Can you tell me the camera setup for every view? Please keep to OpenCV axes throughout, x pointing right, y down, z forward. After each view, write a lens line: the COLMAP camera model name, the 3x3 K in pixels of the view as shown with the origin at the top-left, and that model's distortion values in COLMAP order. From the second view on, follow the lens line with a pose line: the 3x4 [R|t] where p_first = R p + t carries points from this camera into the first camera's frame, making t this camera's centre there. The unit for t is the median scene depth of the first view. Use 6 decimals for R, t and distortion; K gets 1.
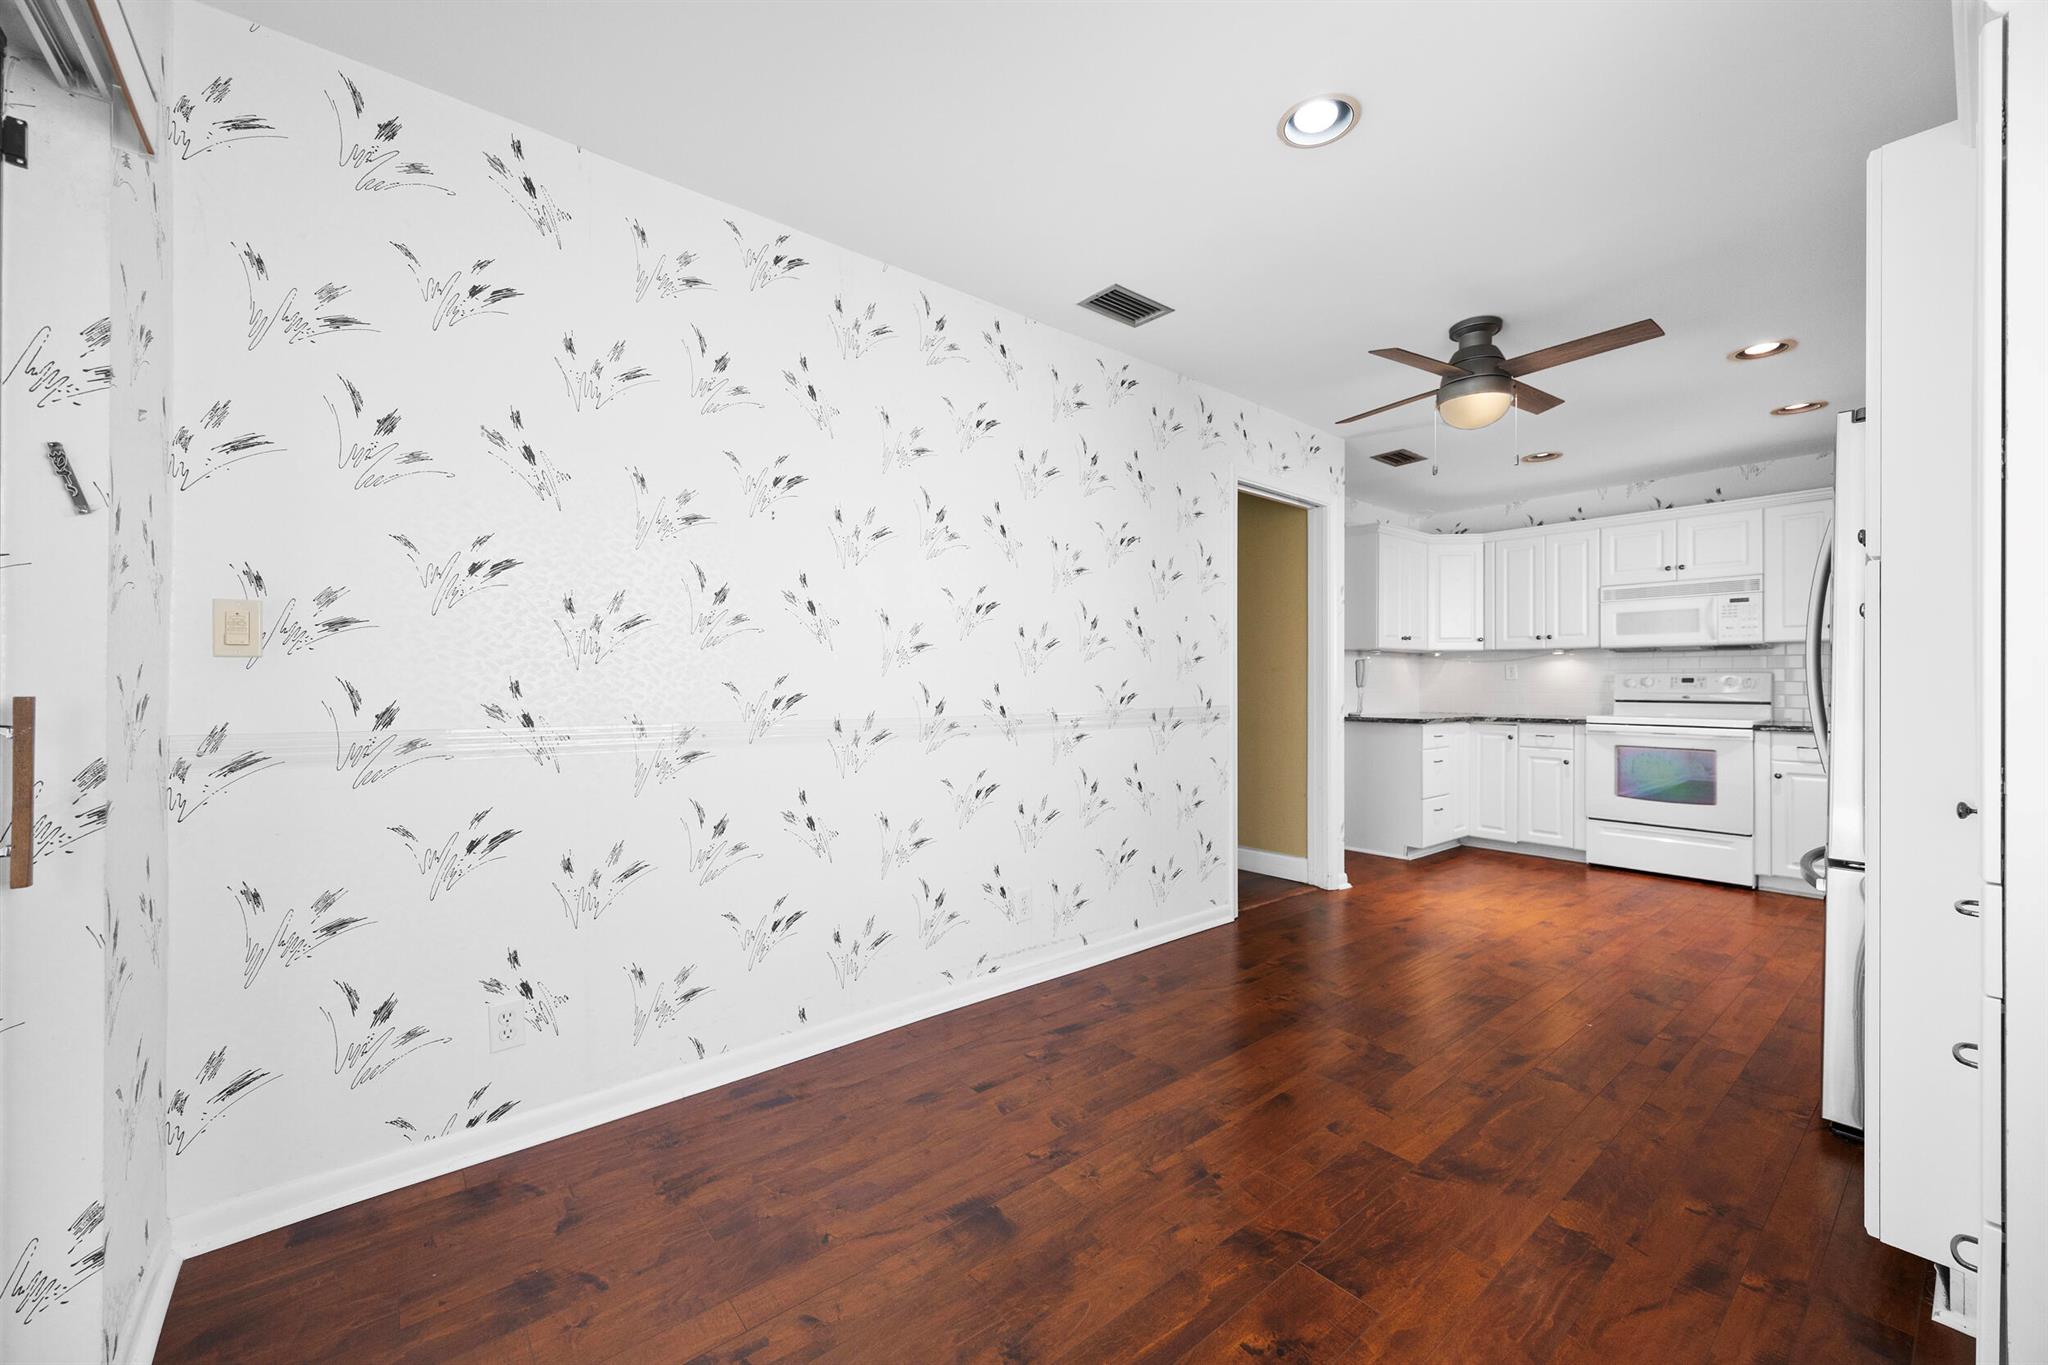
lens RADIAL K [[794.9, 0, 1027.5], [0, 794.9, 681.4], [0, 0, 1]] dist [0.001541, -0.000086]
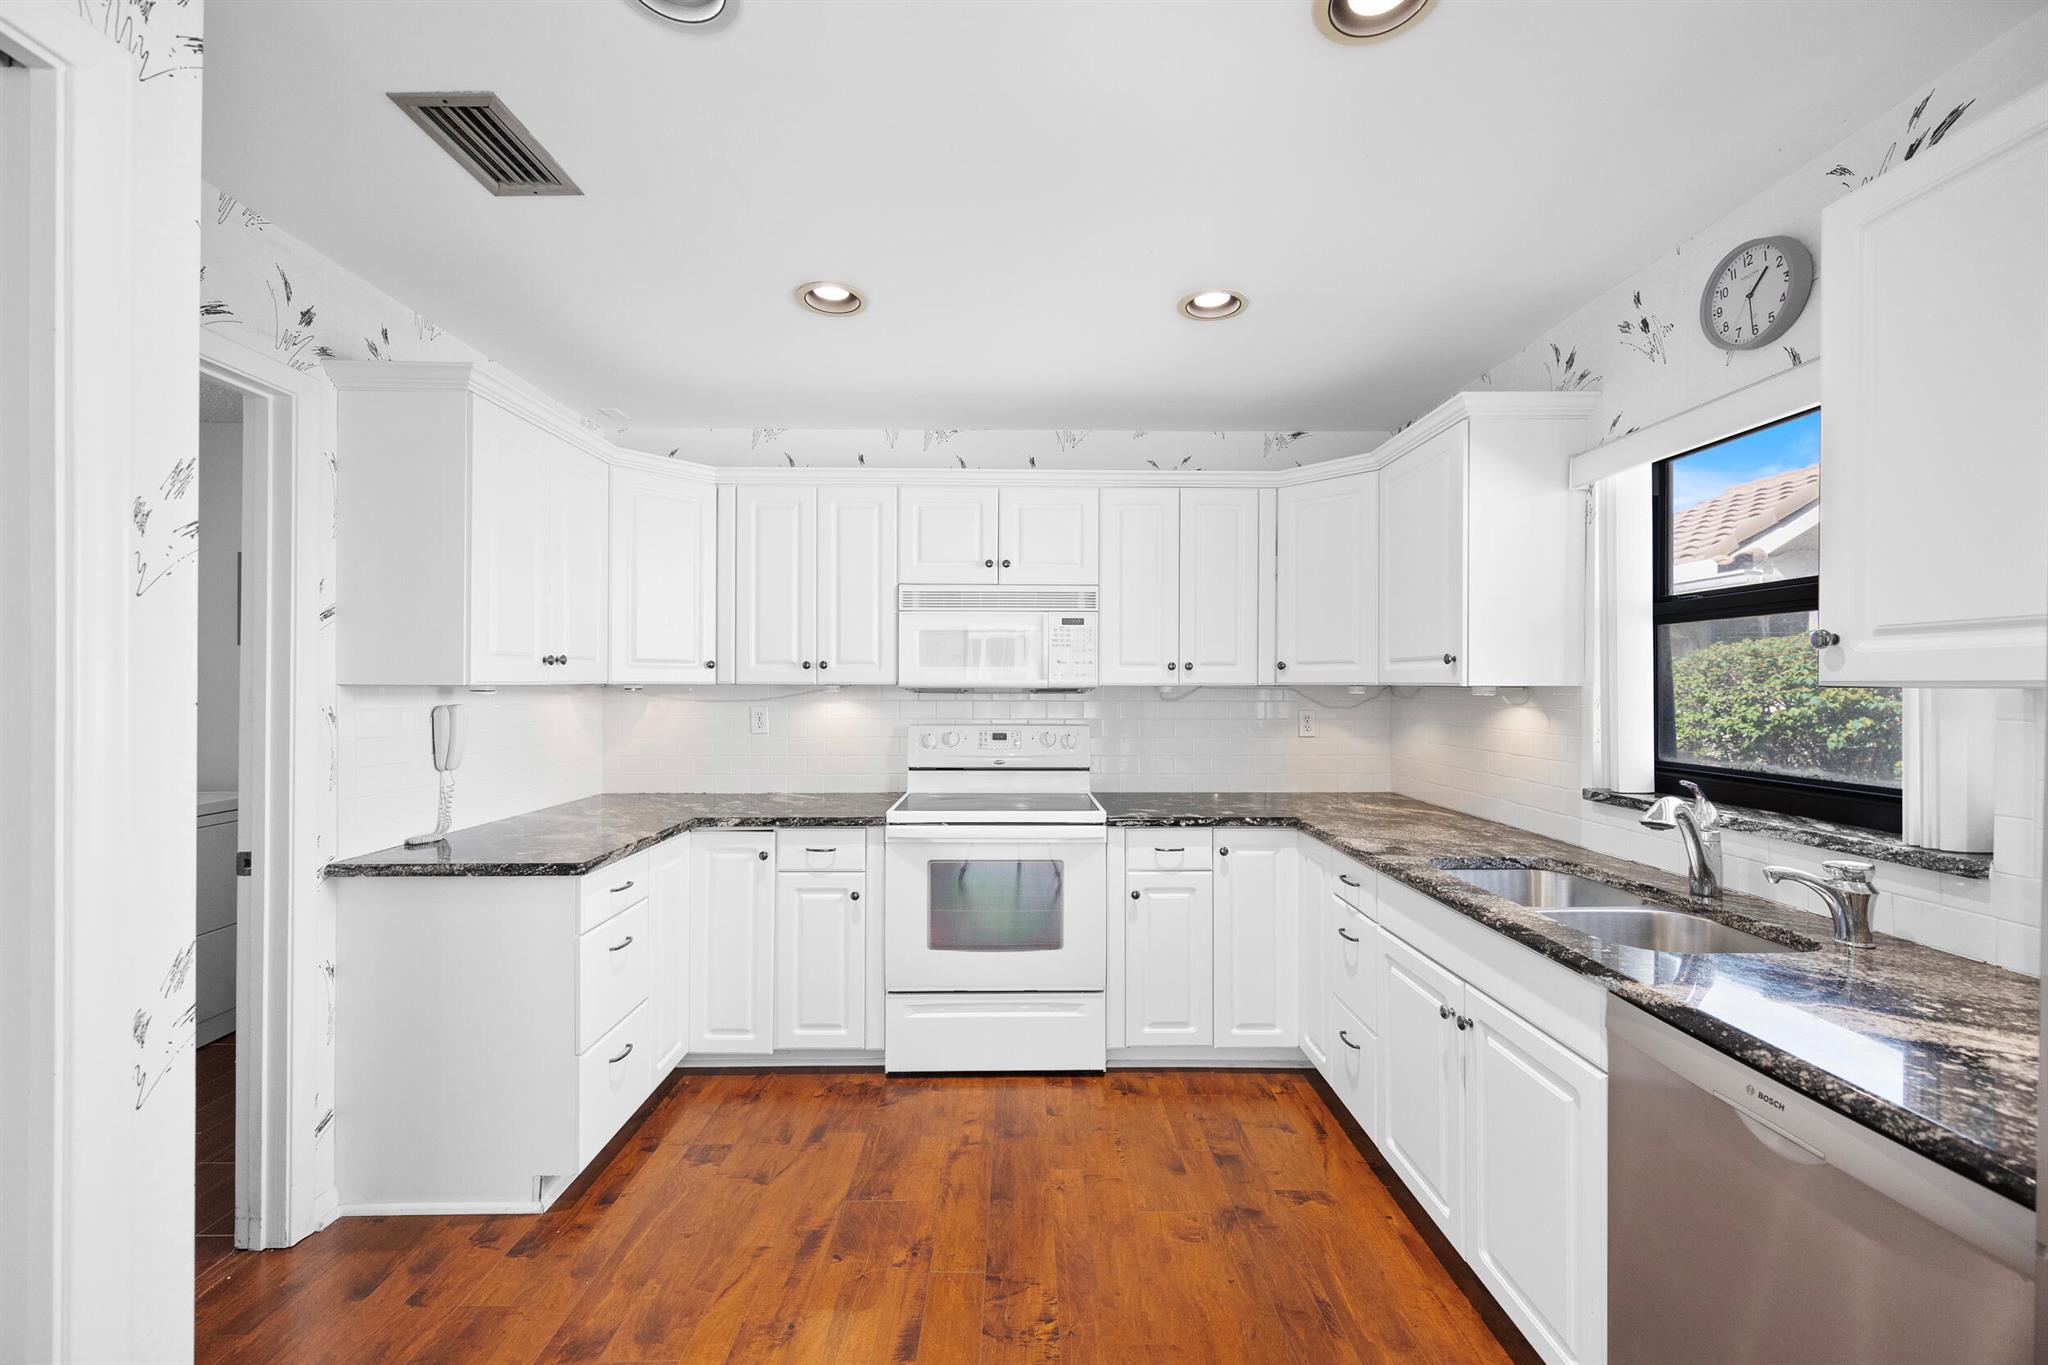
lens RADIAL K [[794.9, 0, 1027.5], [0, 794.9, 681.4], [0, 0, 1]] dist [0.001541, -0.000086]
pose [[0.621932, 0.003002, 0.783066, 0.323404], [-0.003028, 0.999994, -0.001429, -0.047040], [-0.783066, -0.001483, 0.621937, 0.570647]]
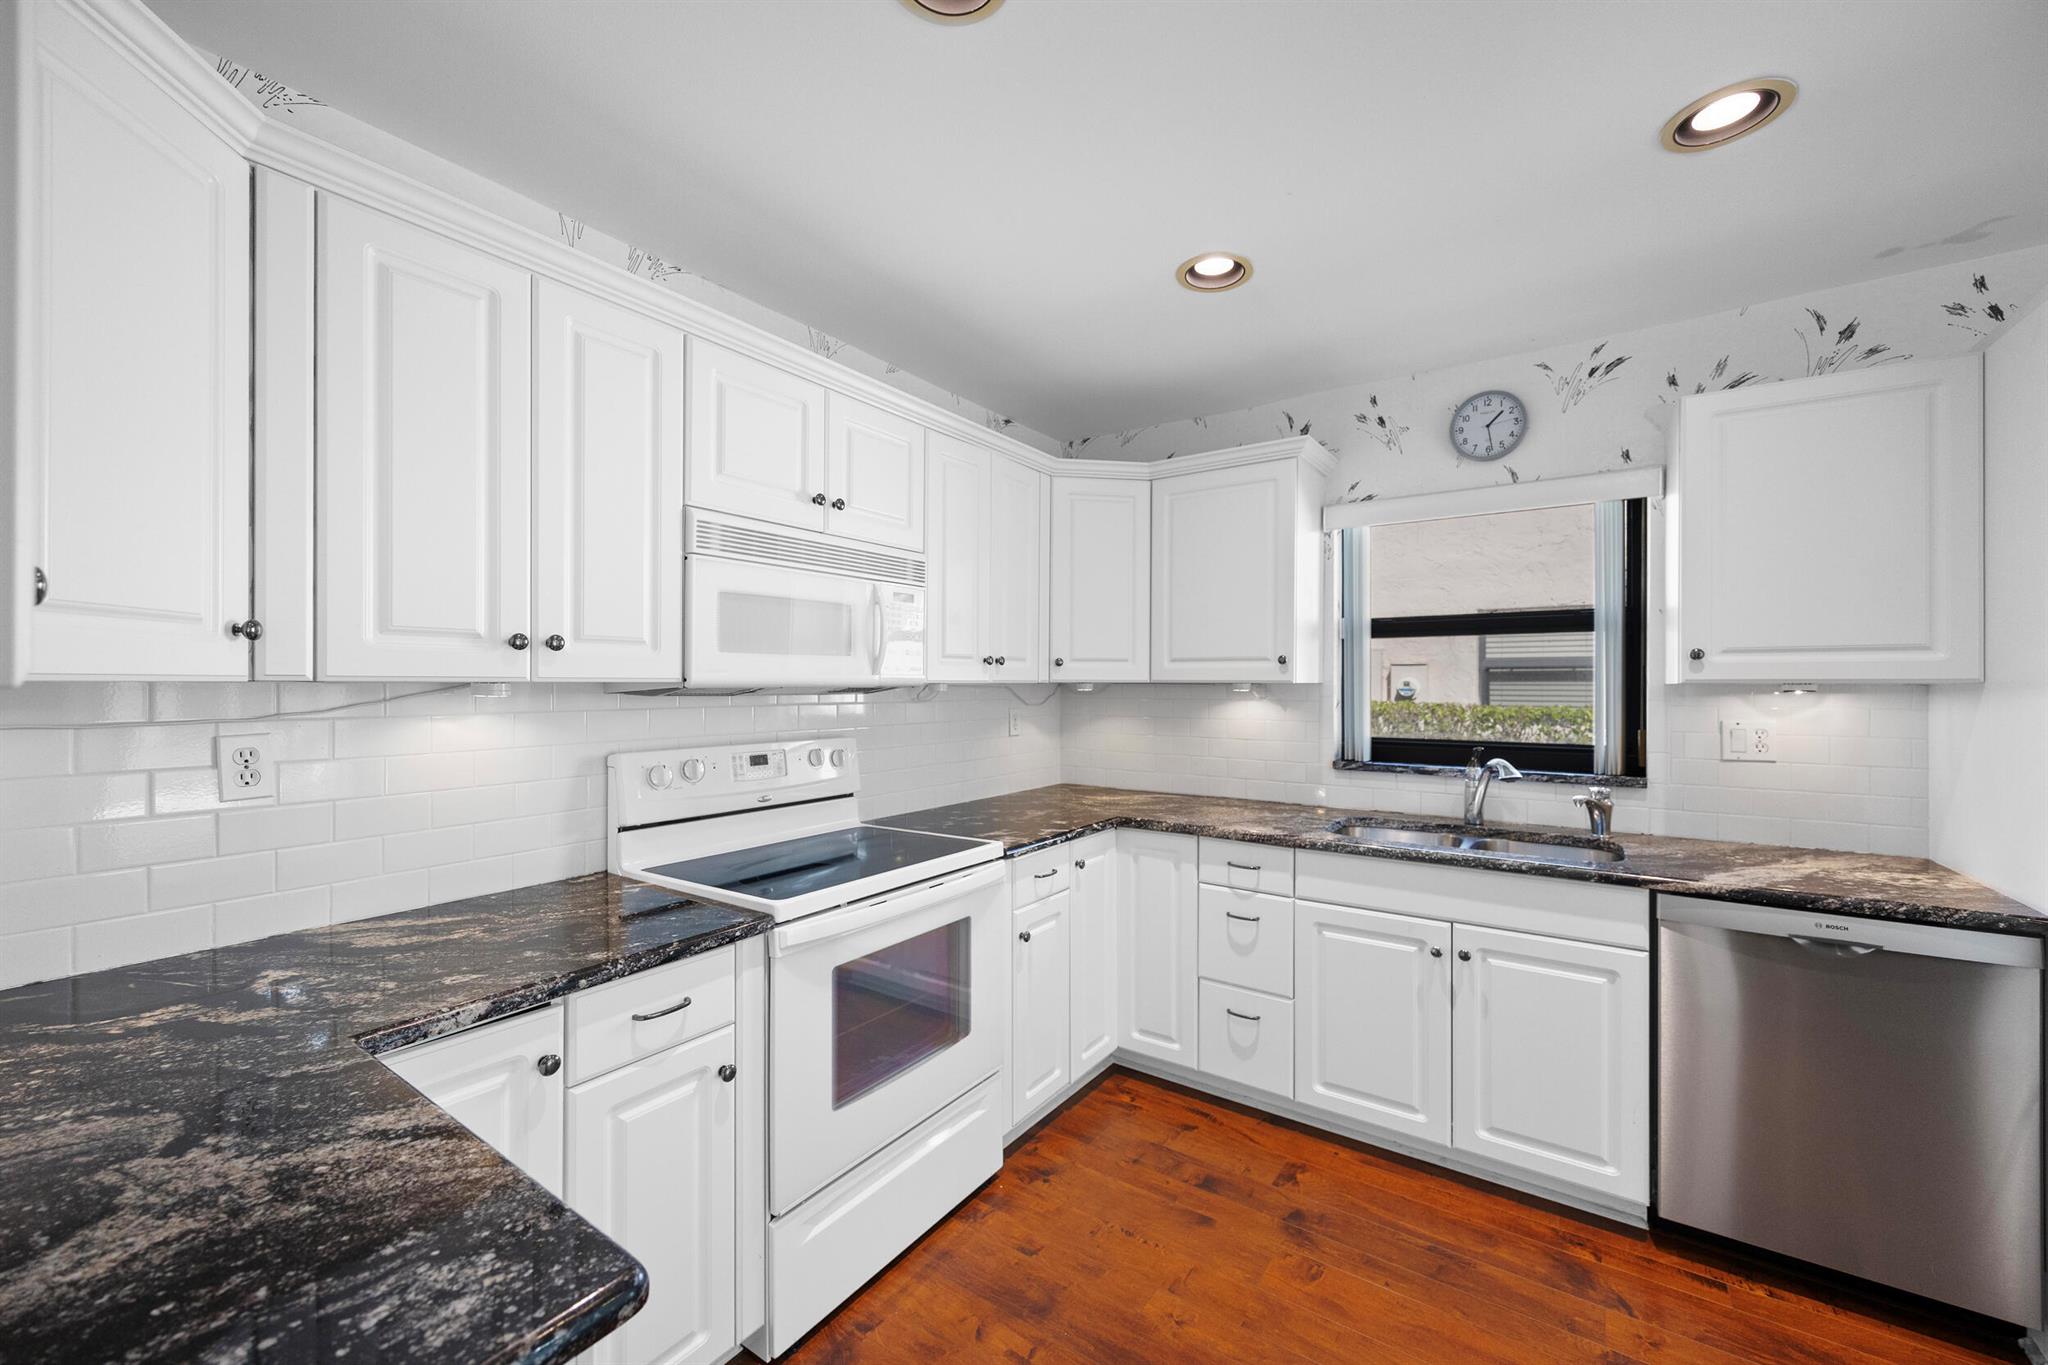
lens RADIAL K [[799.0, 0, 1023.4], [0, 799.0, 684.6], [0, 0, 1]] dist [0.005142, -0.000831]
pose [[-0.271538, -0.003062, 0.962423, 0.363471], [-0.003299, 0.999992, 0.002251, -0.045336], [-0.962422, -0.002564, -0.271546, 0.986310]]
